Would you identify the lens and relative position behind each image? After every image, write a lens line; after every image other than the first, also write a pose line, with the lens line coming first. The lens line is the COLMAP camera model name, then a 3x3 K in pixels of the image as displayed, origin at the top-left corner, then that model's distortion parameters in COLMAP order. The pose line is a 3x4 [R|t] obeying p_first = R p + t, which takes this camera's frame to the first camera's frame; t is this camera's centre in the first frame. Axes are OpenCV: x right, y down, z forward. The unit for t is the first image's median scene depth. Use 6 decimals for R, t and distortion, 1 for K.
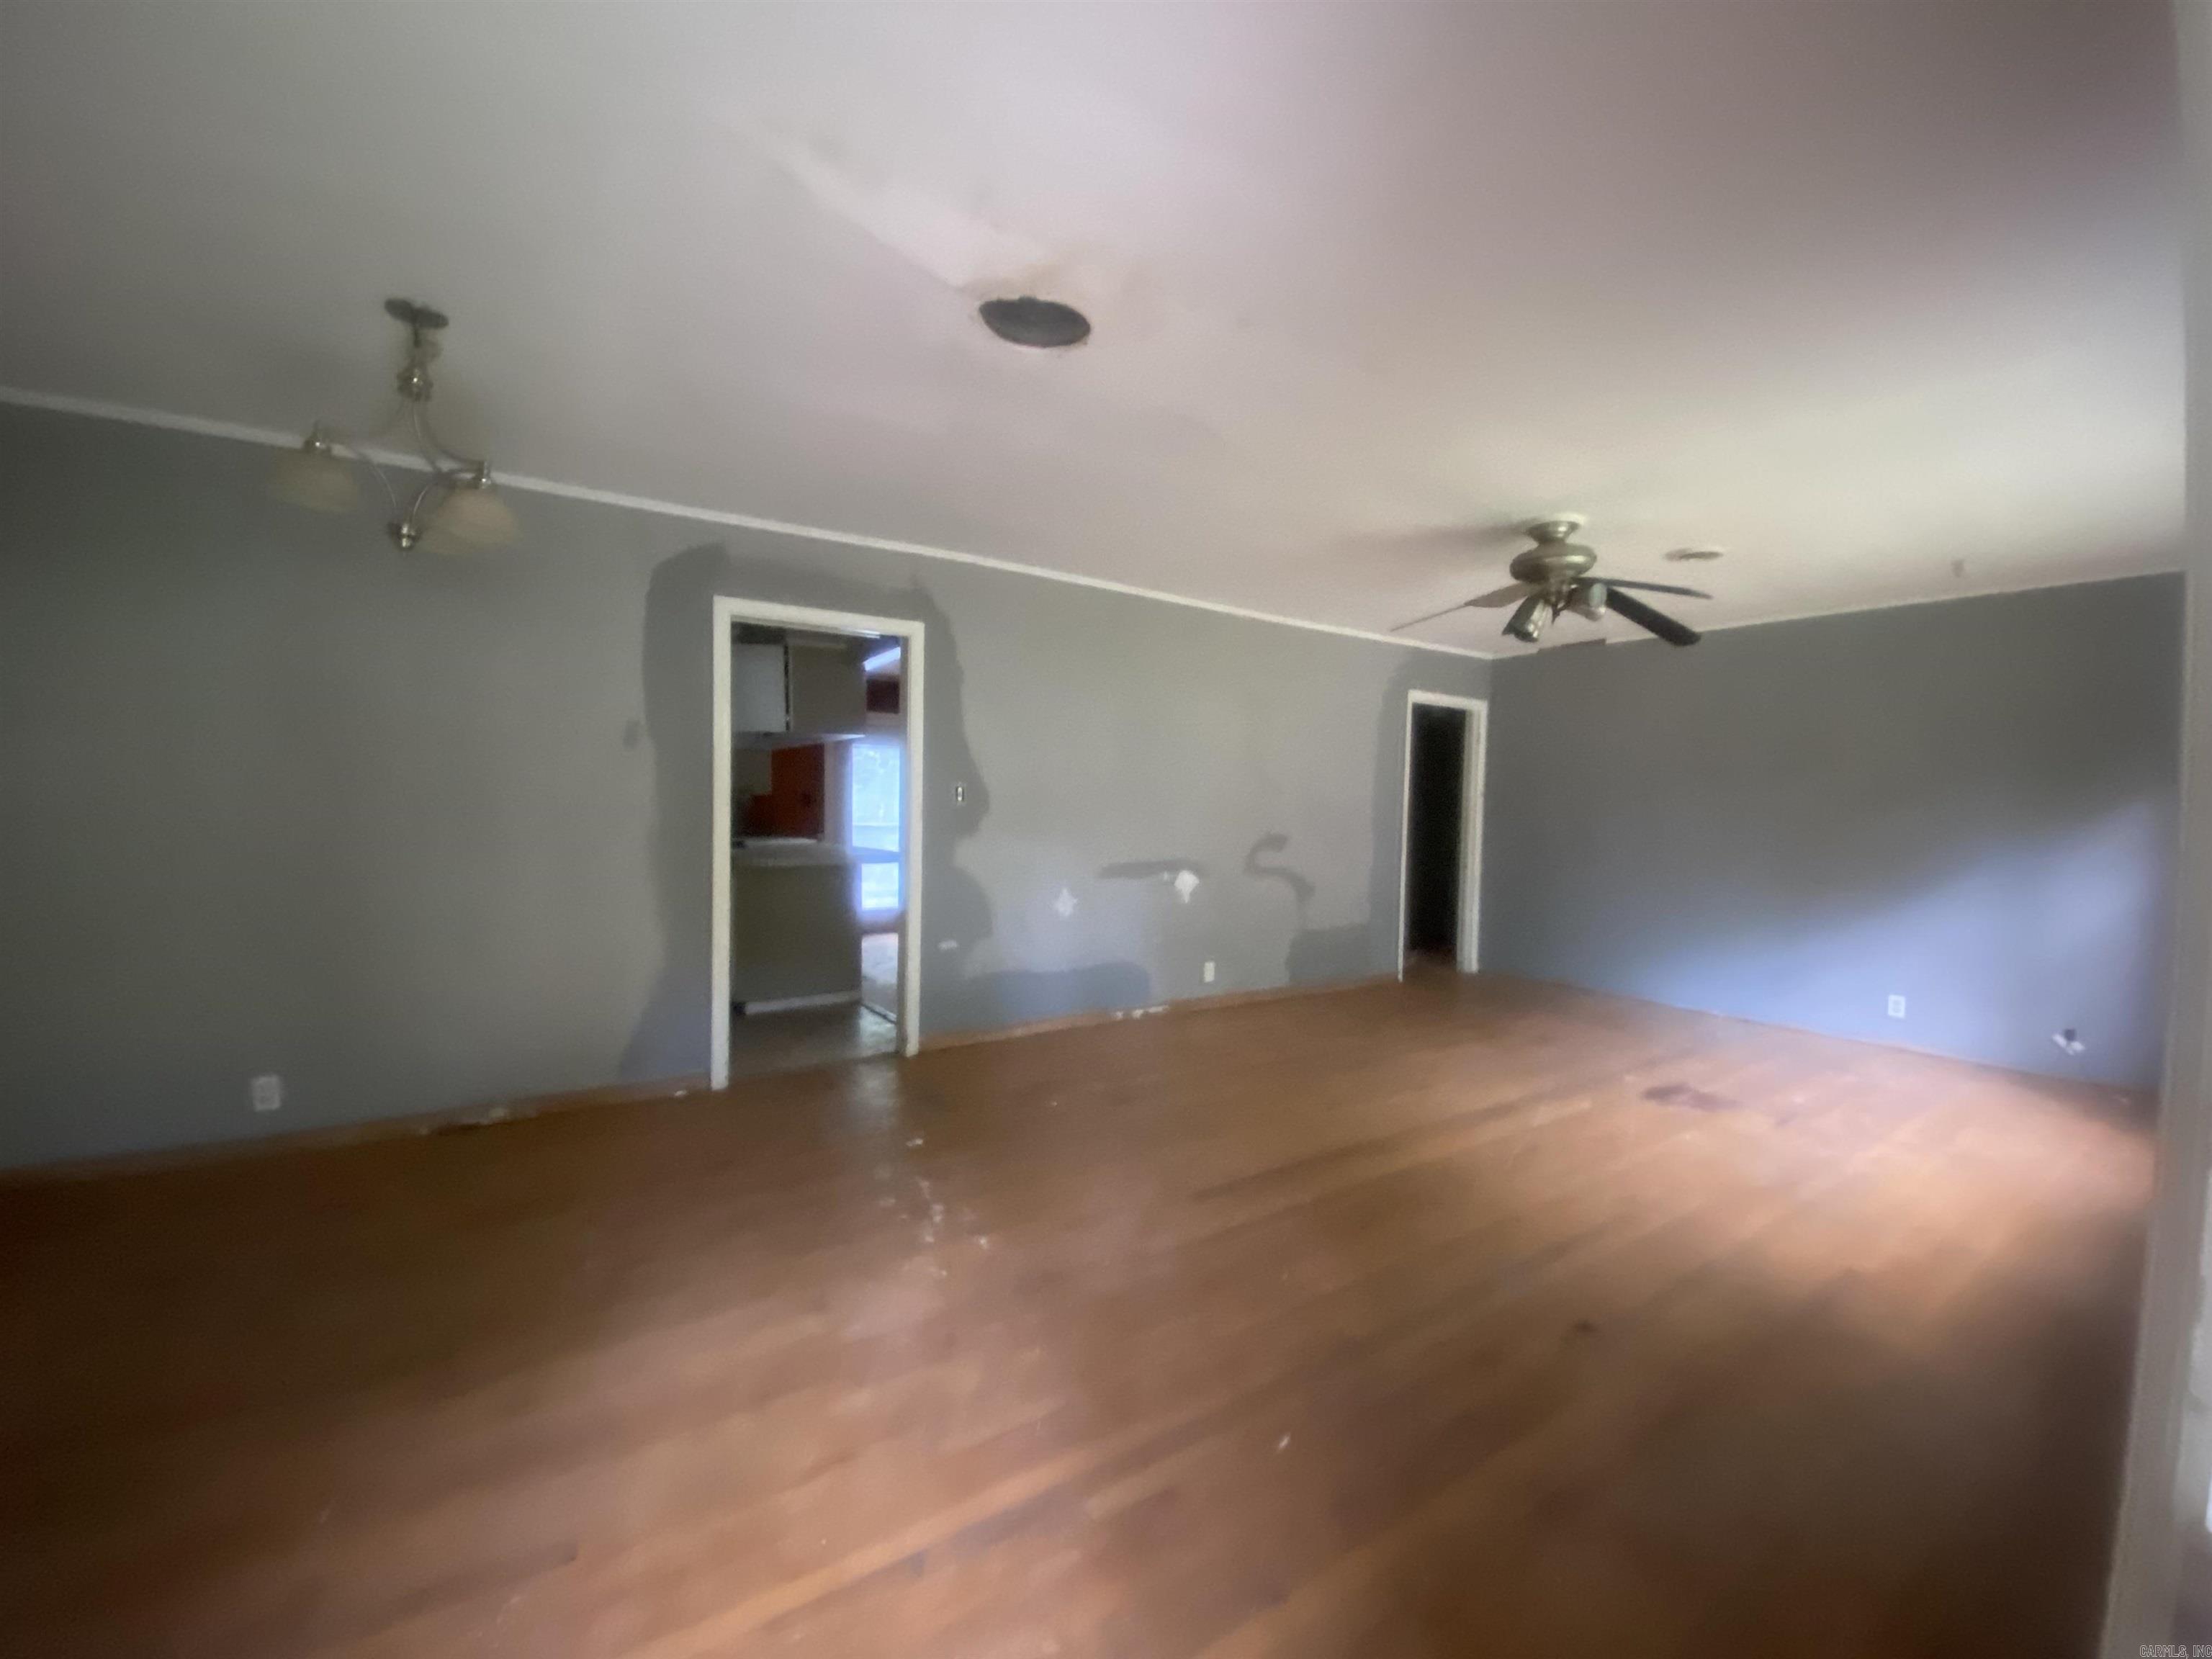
lens RADIAL K [[912.8, 0, 1106.0], [0, 912.8, 829.5], [0, 0, 1]] dist [0.034411, -0.024819]
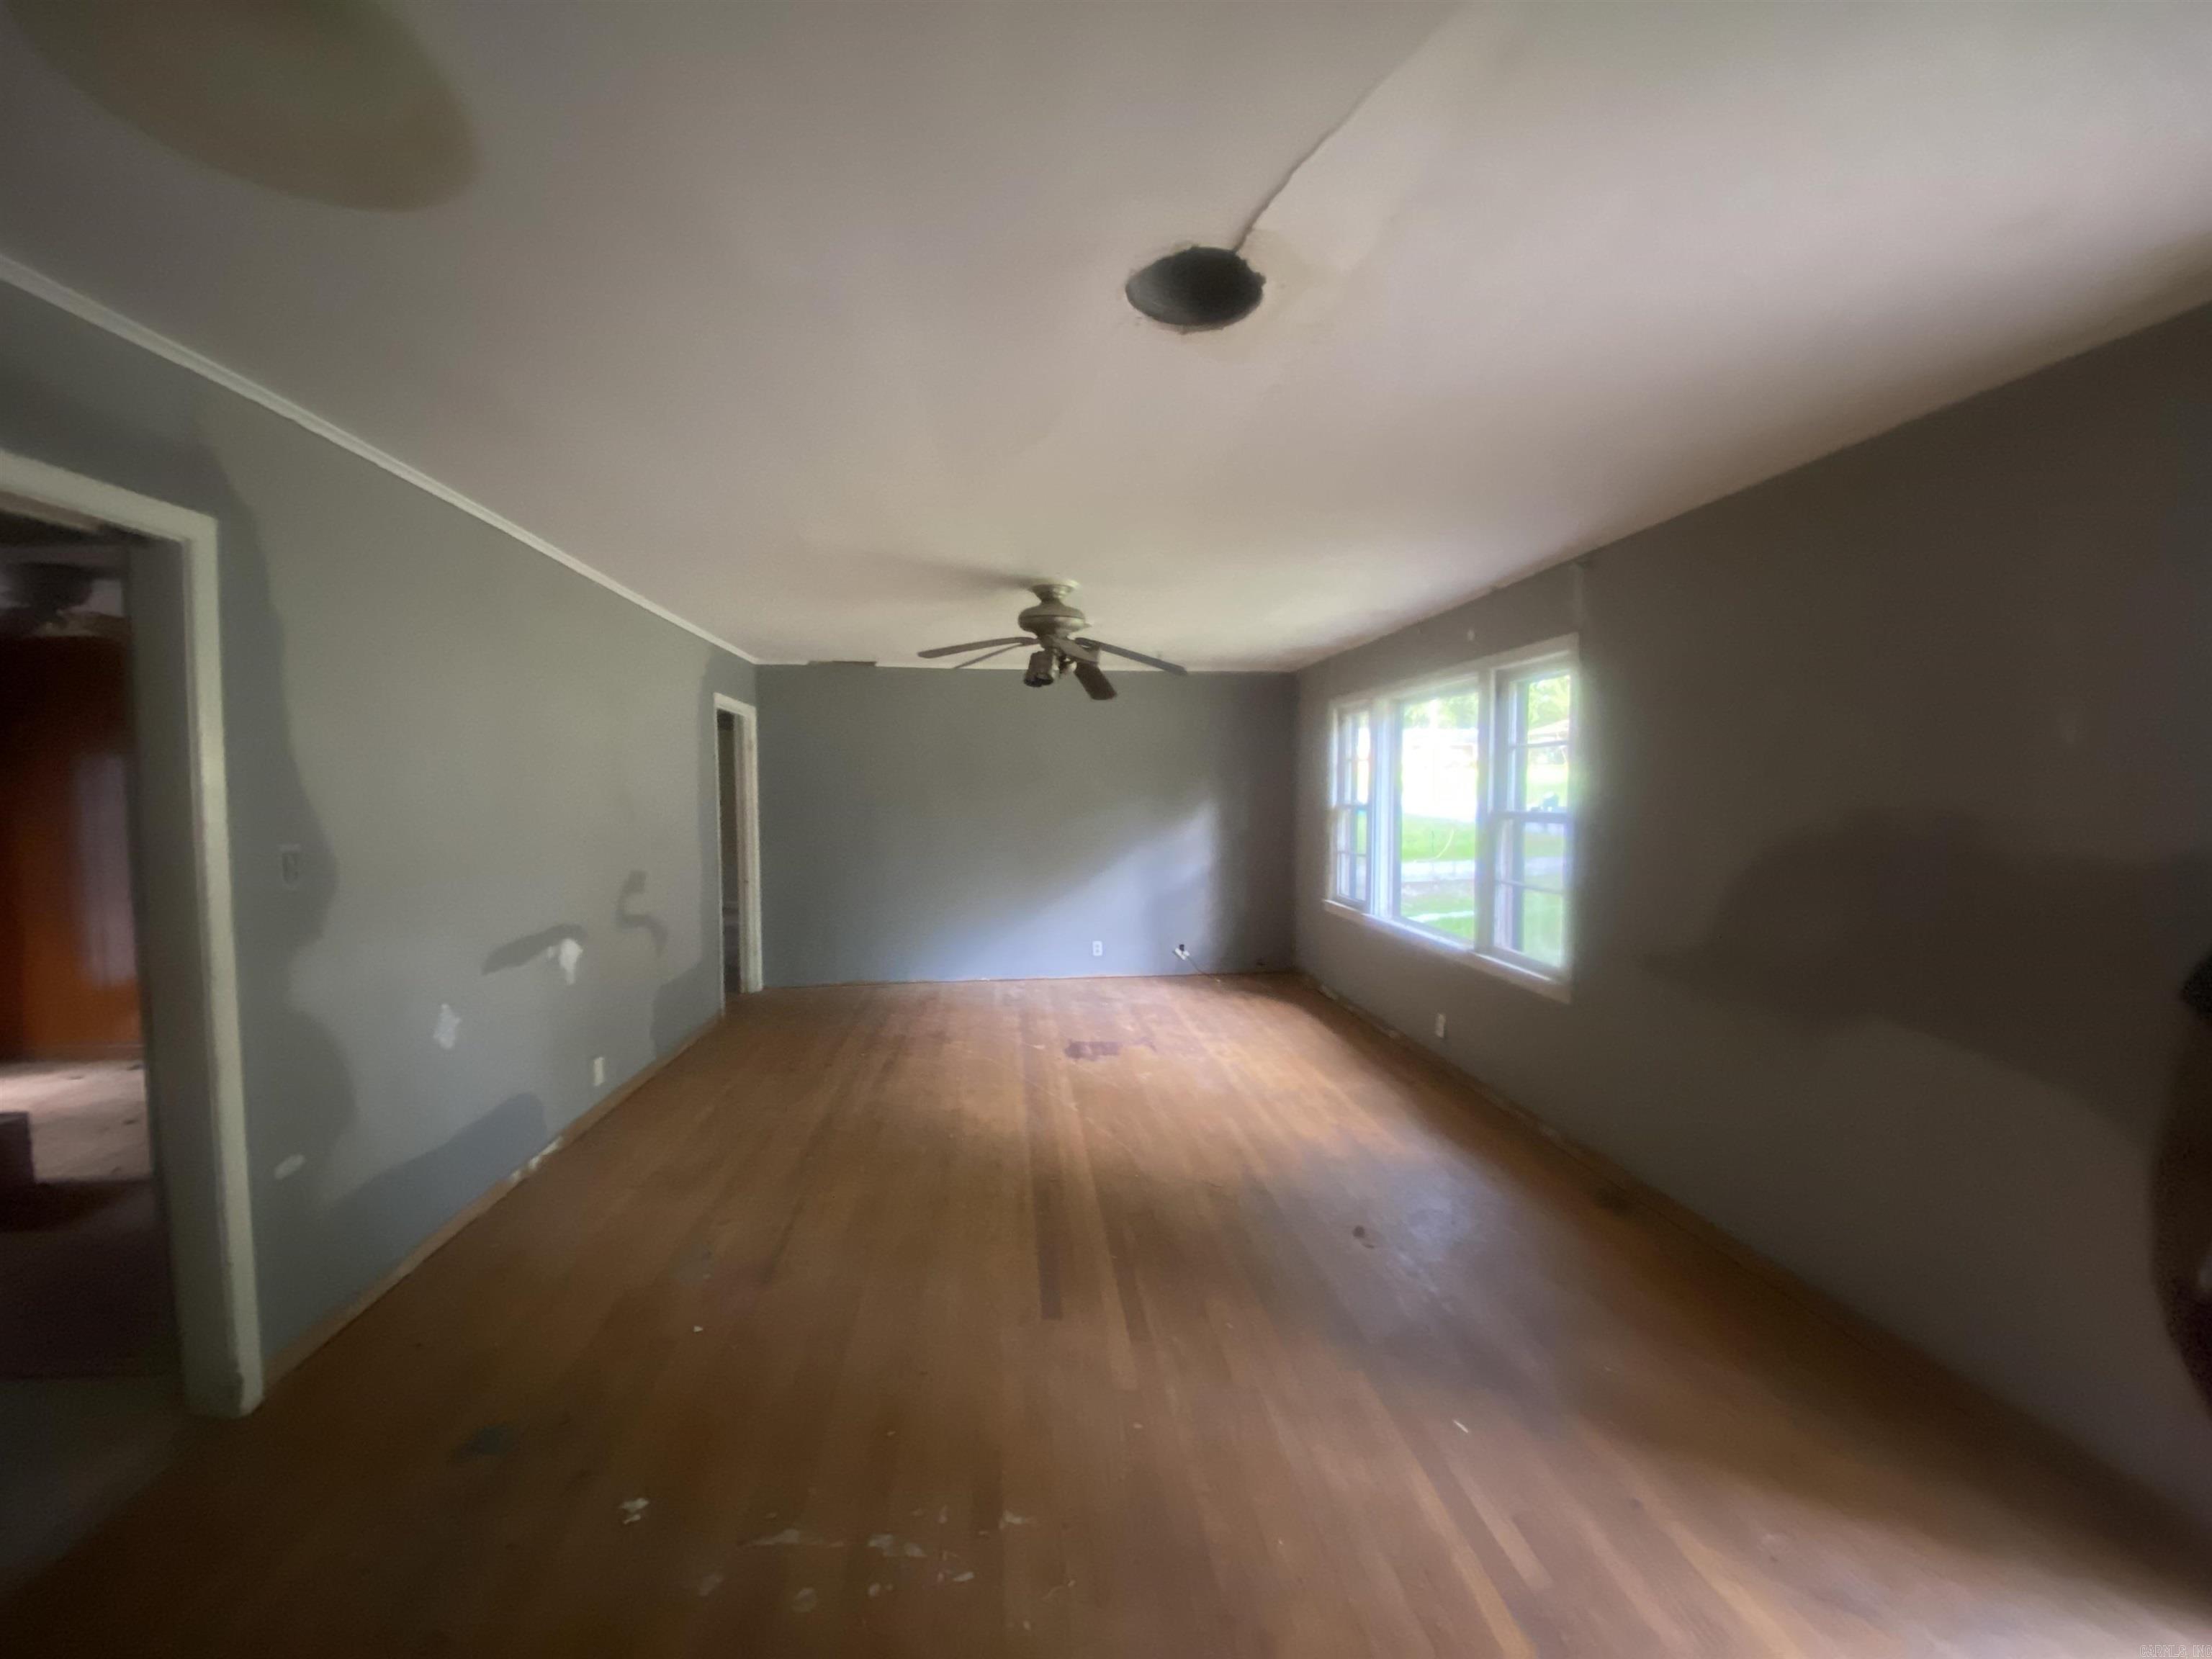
lens RADIAL K [[912.8, 0, 1106.0], [0, 912.8, 829.5], [0, 0, 1]] dist [0.034411, -0.024819]
pose [[0.440057, -0.063161, 0.895746, -0.436275], [0.037889, 0.997941, 0.051753, -0.072778], [-0.897170, 0.011164, 0.441544, 0.375848]]
